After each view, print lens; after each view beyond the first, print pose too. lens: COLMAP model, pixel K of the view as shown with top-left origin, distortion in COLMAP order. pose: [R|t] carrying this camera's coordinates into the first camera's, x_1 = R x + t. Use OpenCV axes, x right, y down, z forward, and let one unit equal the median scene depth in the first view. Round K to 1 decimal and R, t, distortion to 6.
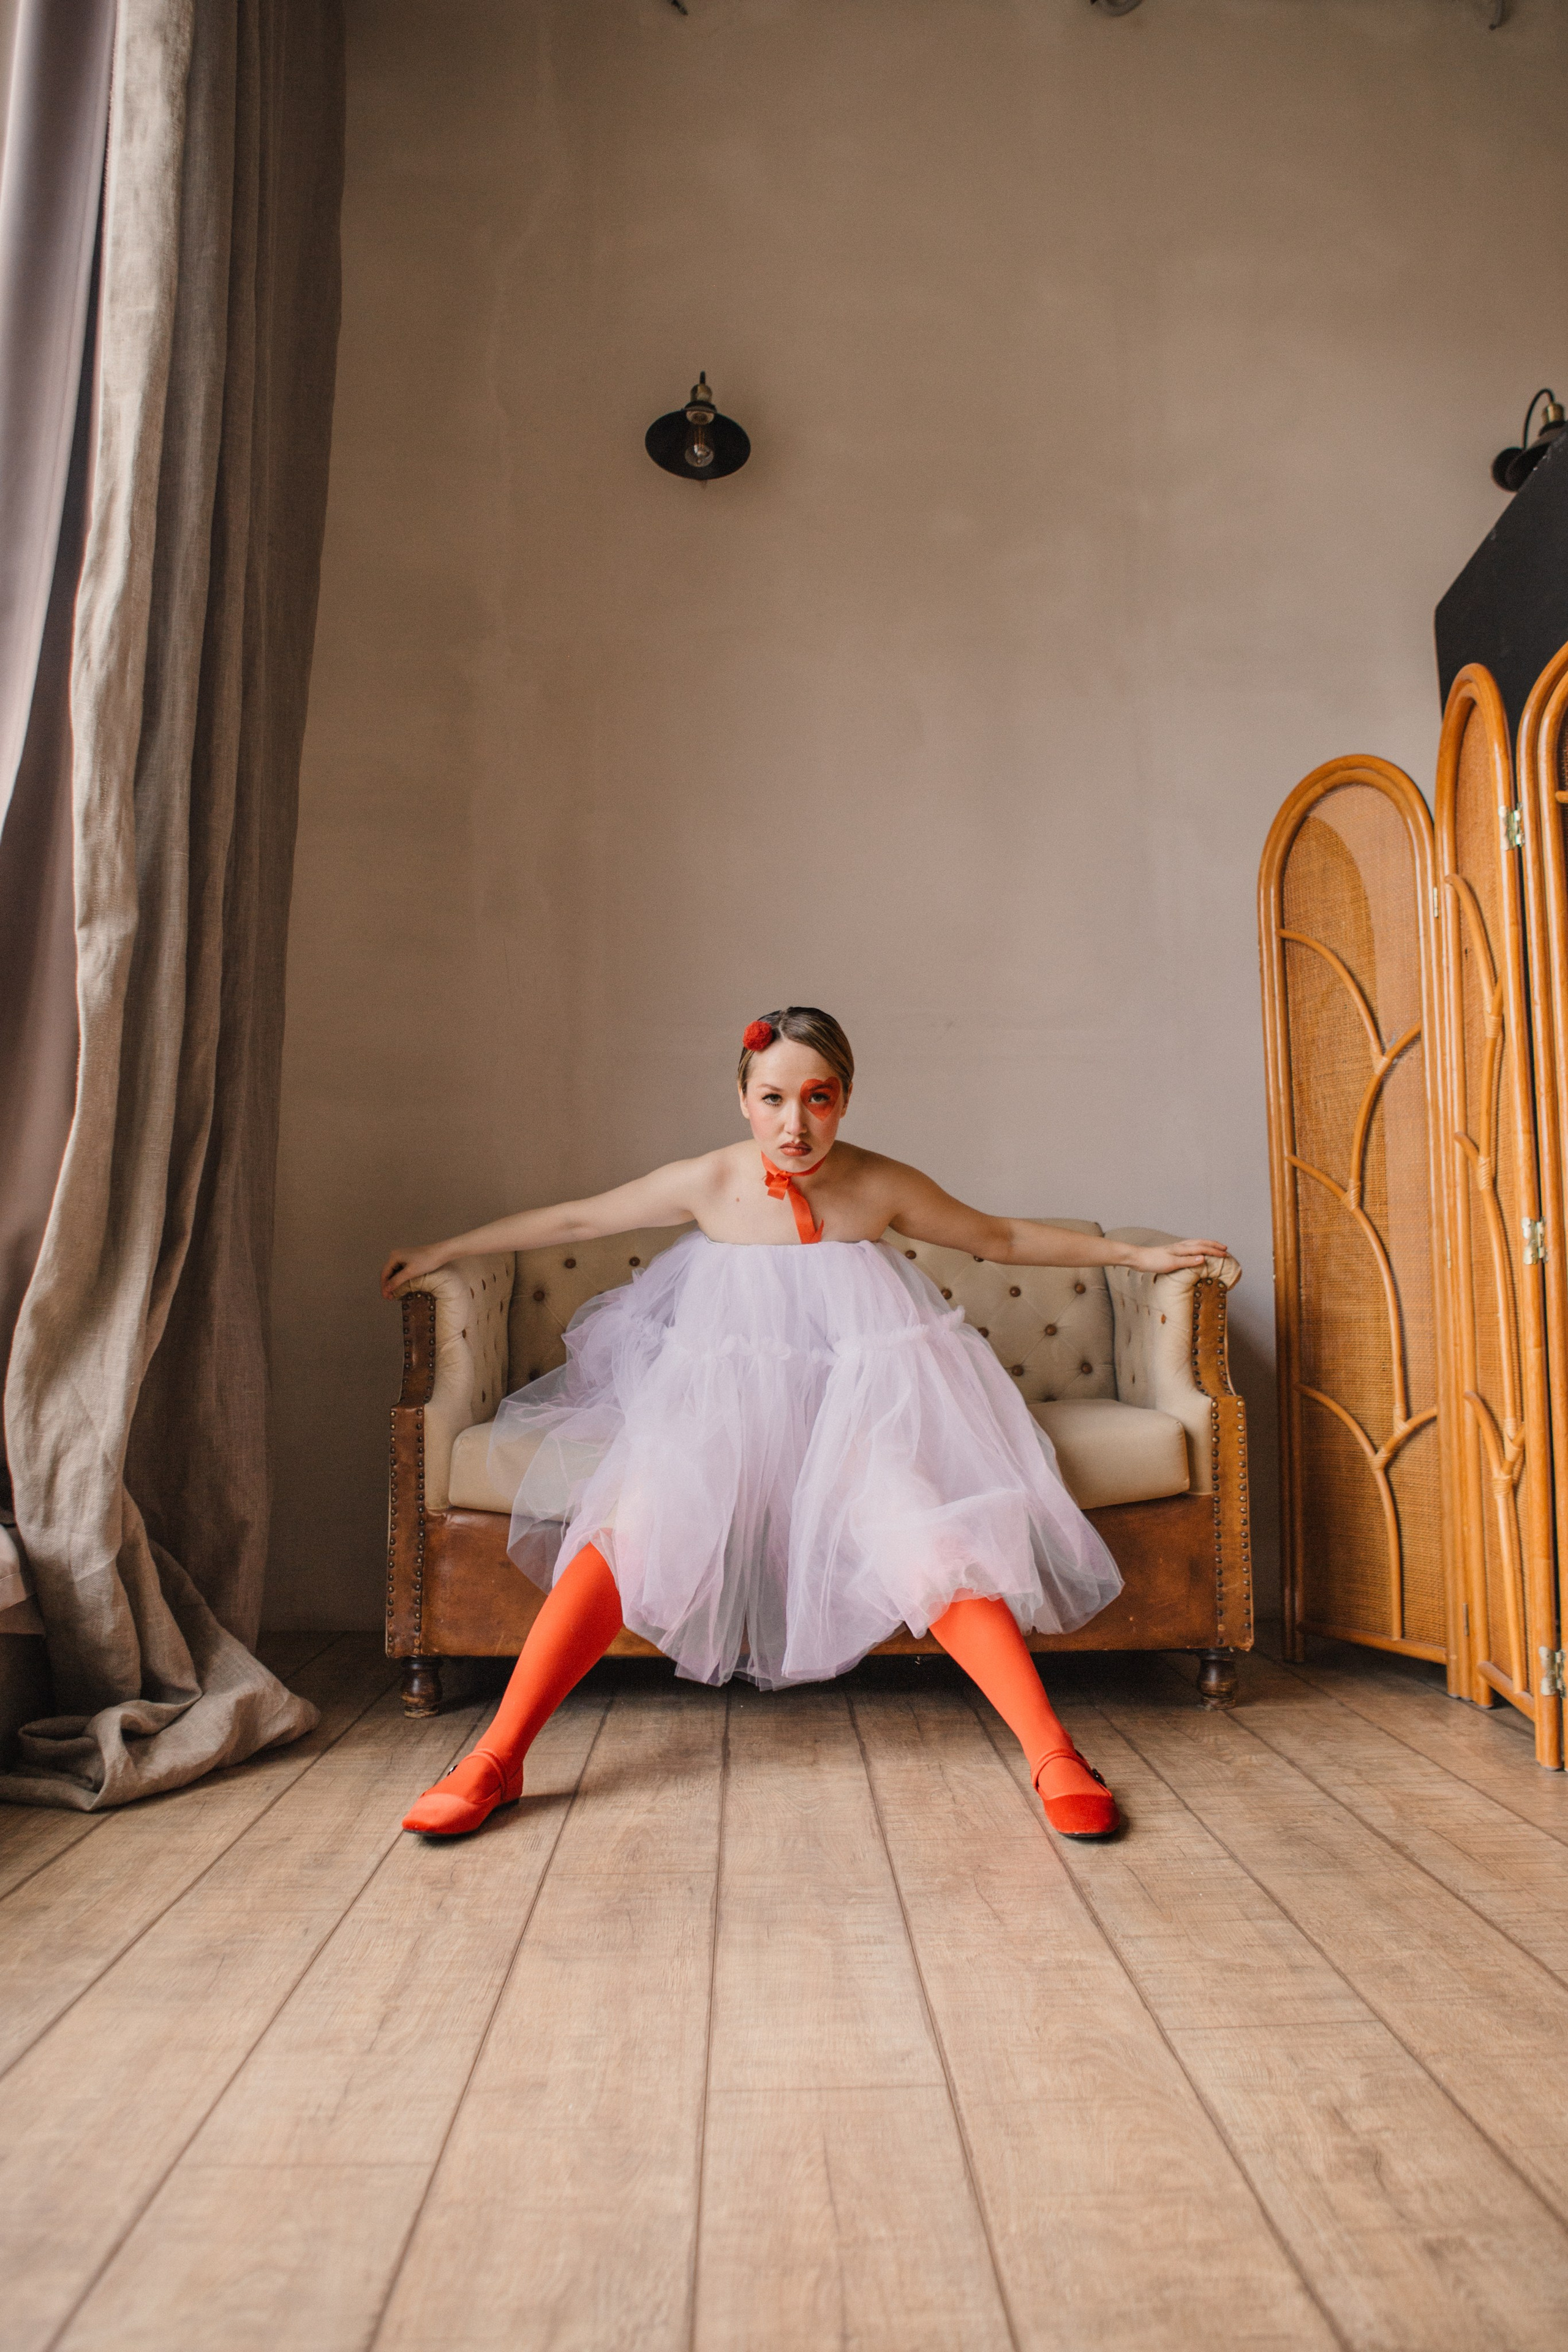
lens RADIAL K [[1783.0, 0, 832.5], [0, 1783.0, 1164.2], [0, 0, 1]] dist [-0.106912, 0.083350]
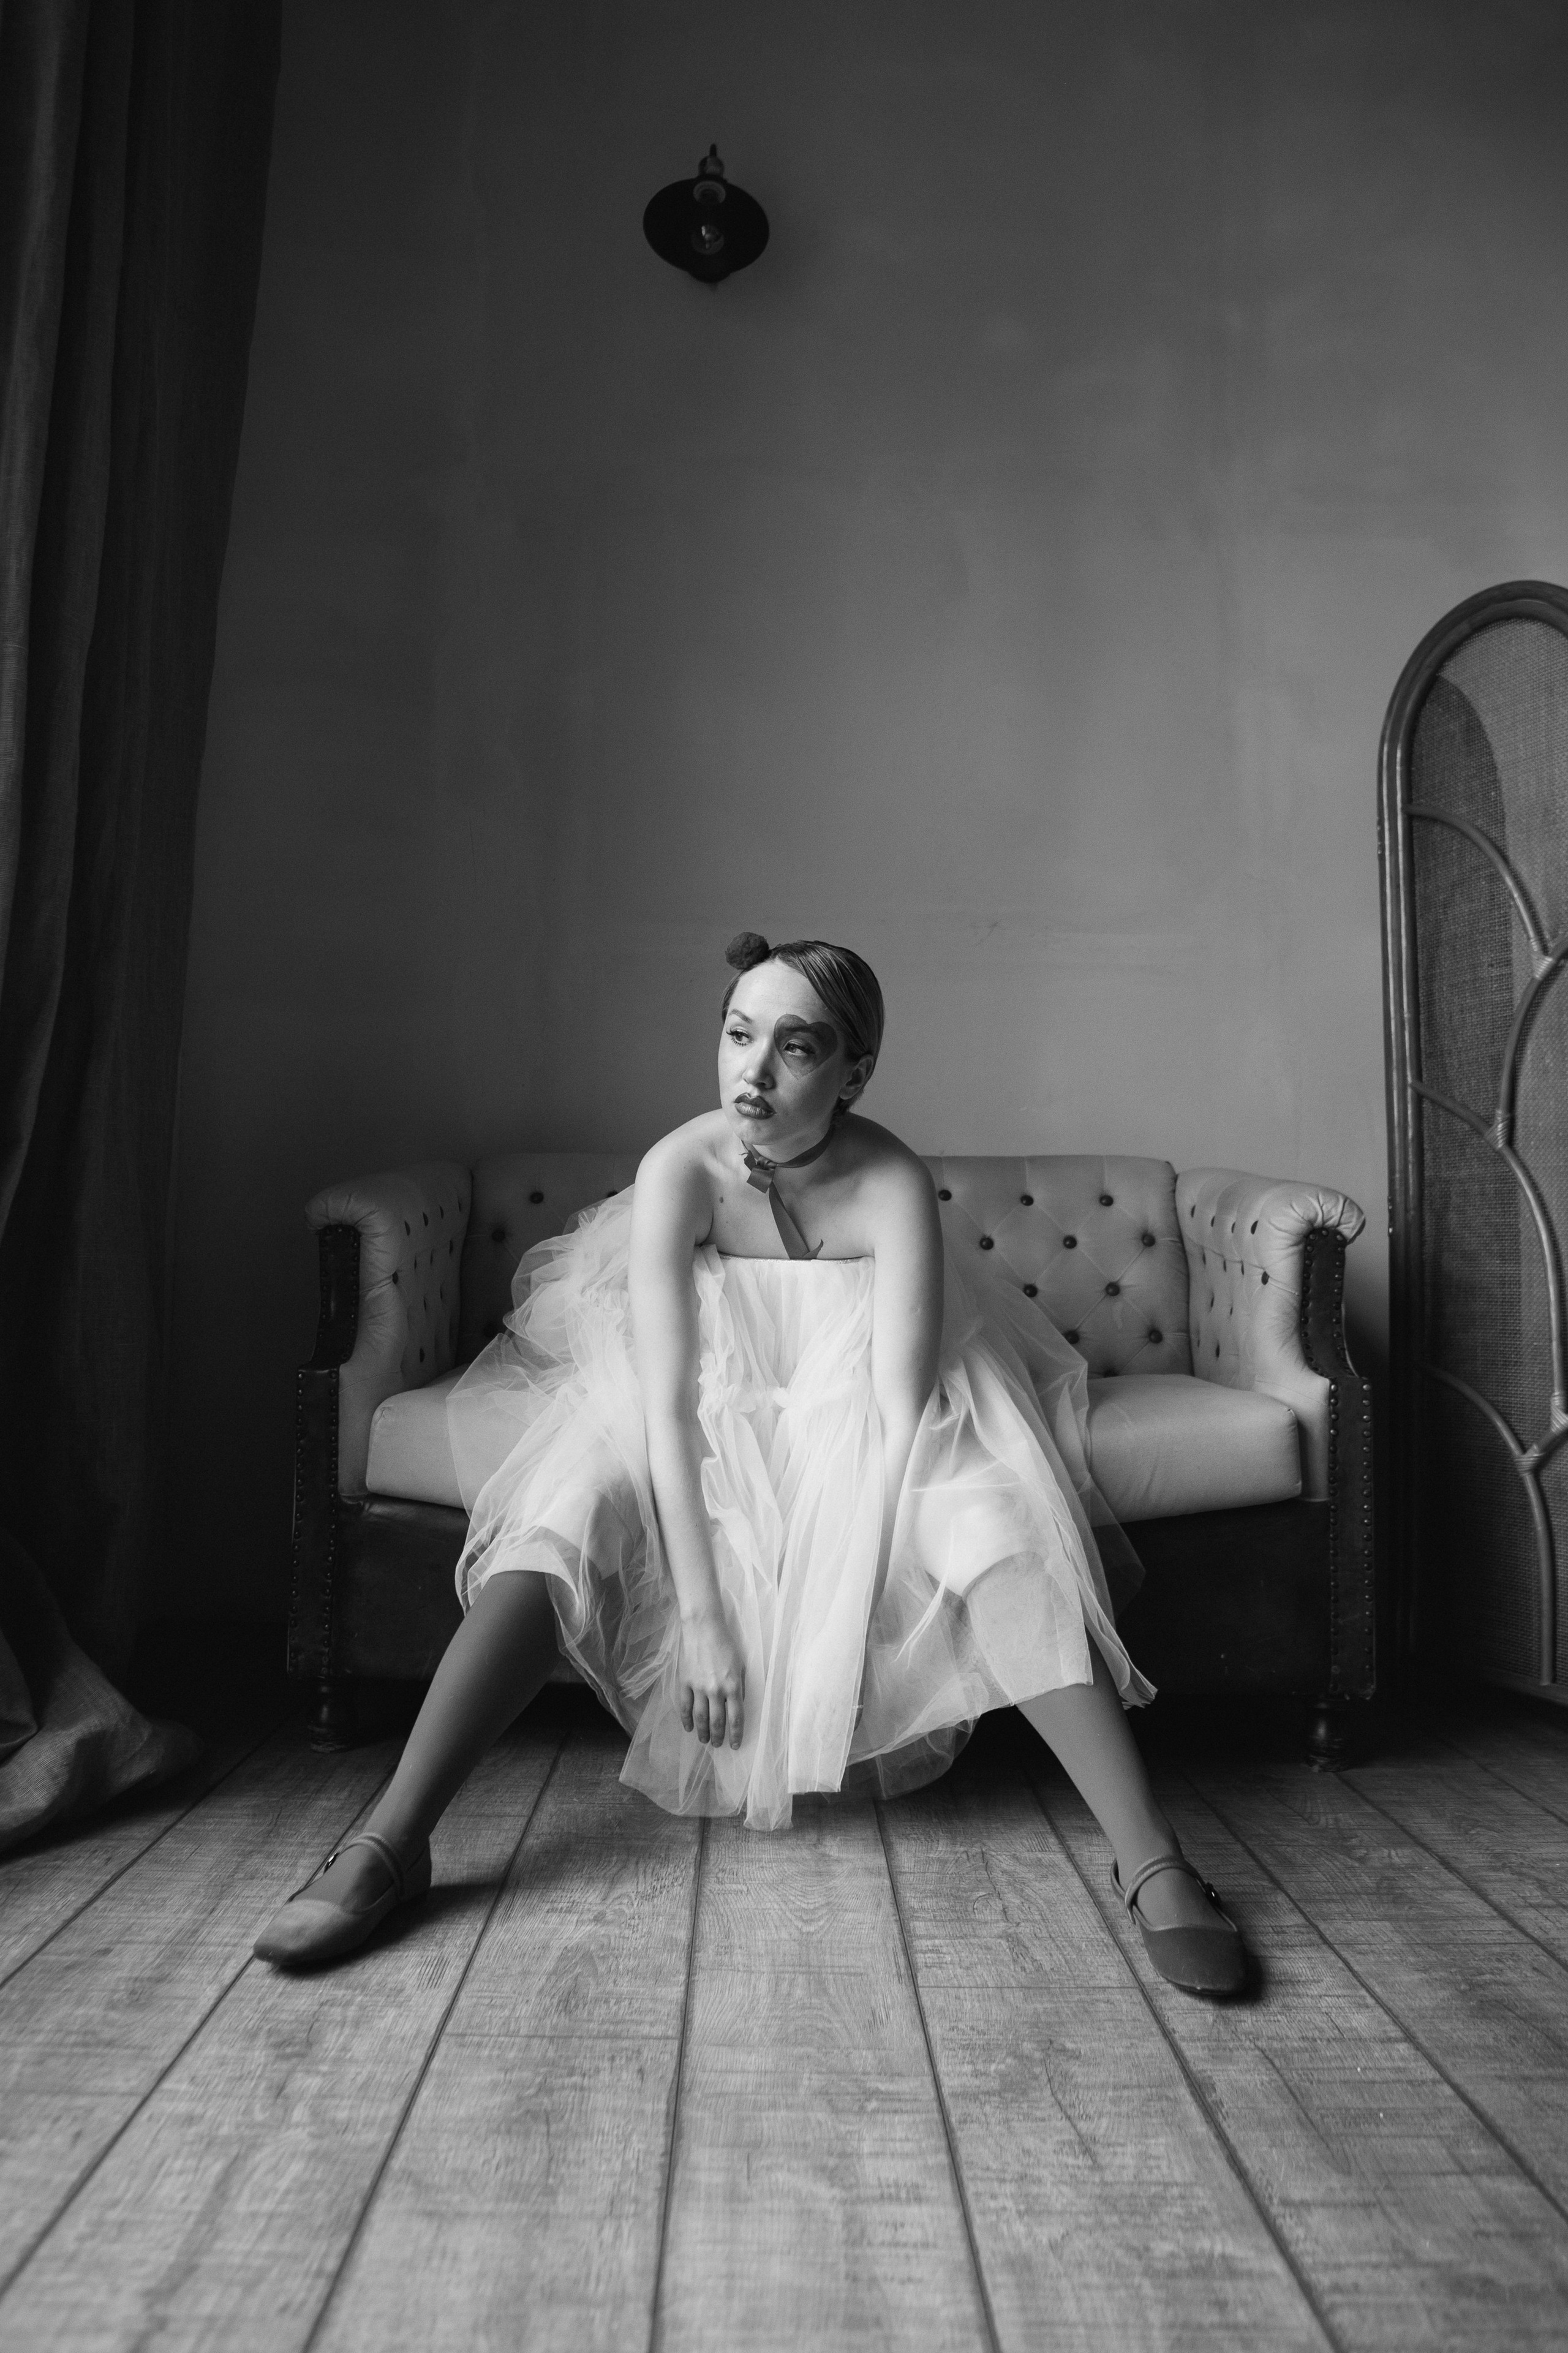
lens RADIAL K [[1760.0, 0, 773.6], [0, 1760.0, 1179.8], [0, 0, 1]] dist [-0.110099, 0.105104]
pose [[0.999086, 0.019522, -0.038019, -0.007626], [-0.018288, 0.999303, 0.032544, 0.029473], [0.038627, -0.031819, 0.998747, 0.285761]]
